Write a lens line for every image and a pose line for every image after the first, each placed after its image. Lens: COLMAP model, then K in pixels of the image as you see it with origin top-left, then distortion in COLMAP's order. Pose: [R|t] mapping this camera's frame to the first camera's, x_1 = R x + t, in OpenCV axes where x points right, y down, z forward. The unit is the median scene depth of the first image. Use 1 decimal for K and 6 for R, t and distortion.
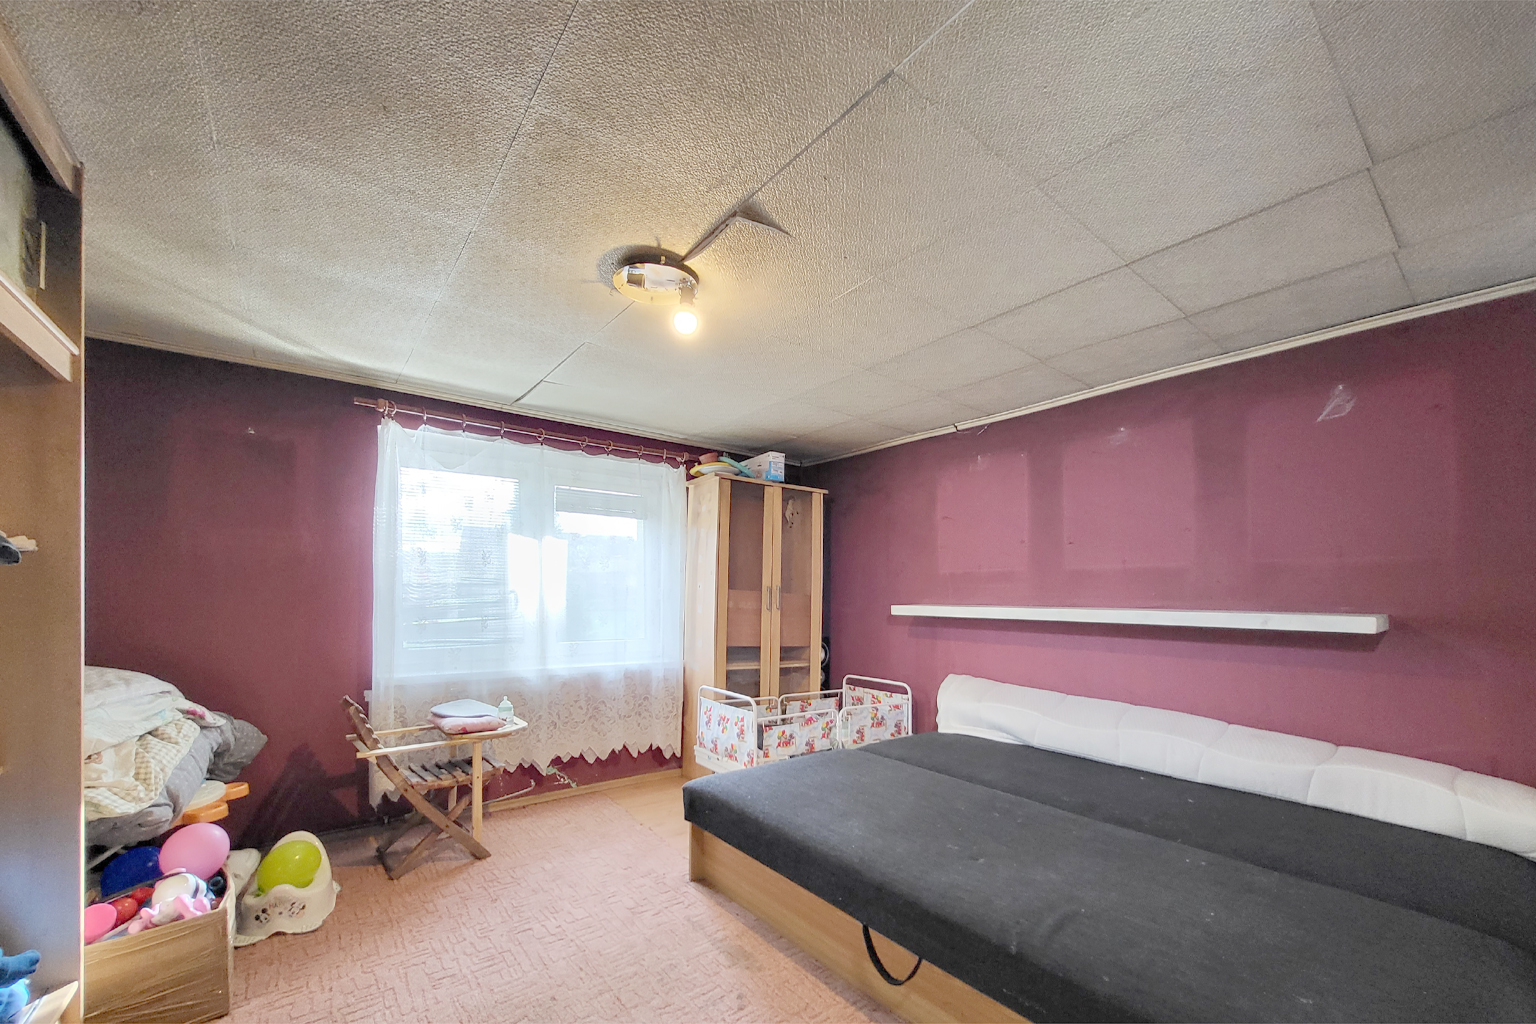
lens RADIAL K [[600.6, 0, 779.9], [0, 600.6, 592.4], [0, 0, 1]] dist [0.000007, -0.000571]
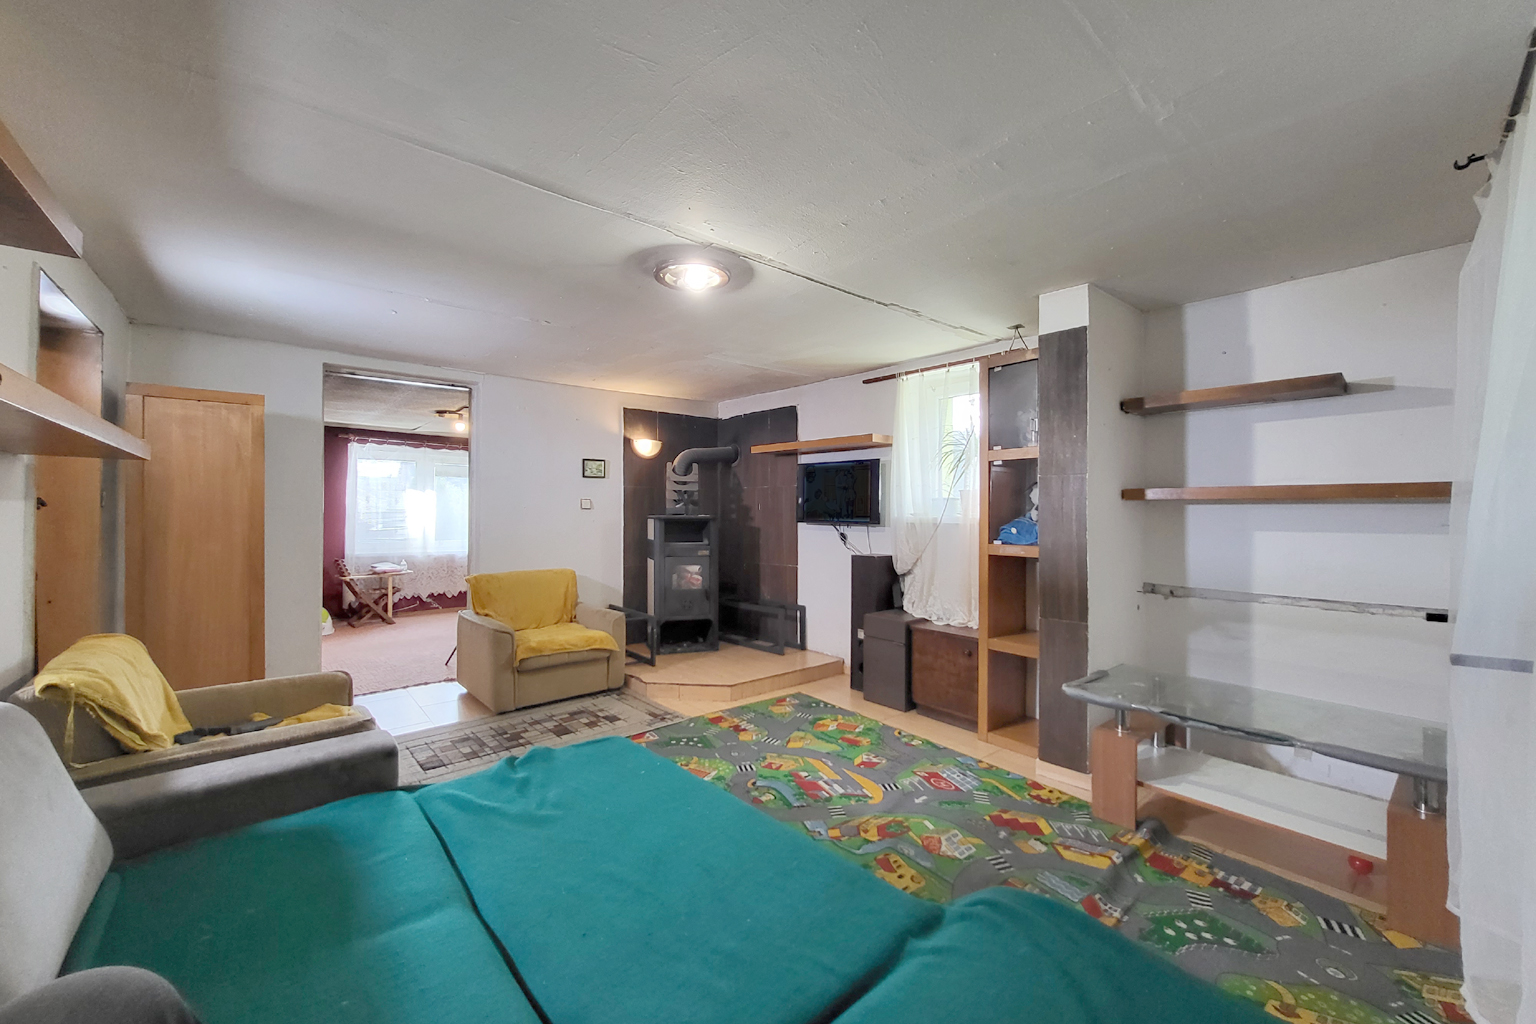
lens RADIAL K [[600.6, 0, 763.3], [0, 600.6, 501.9], [0, 0, 1]] dist [0.000007, -0.000571]
pose [[0.998569, 0.005730, 0.053172, 0.797114], [-0.005114, 0.999918, -0.011705, -0.037111], [-0.053235, 0.011417, 0.998517, -1.381228]]
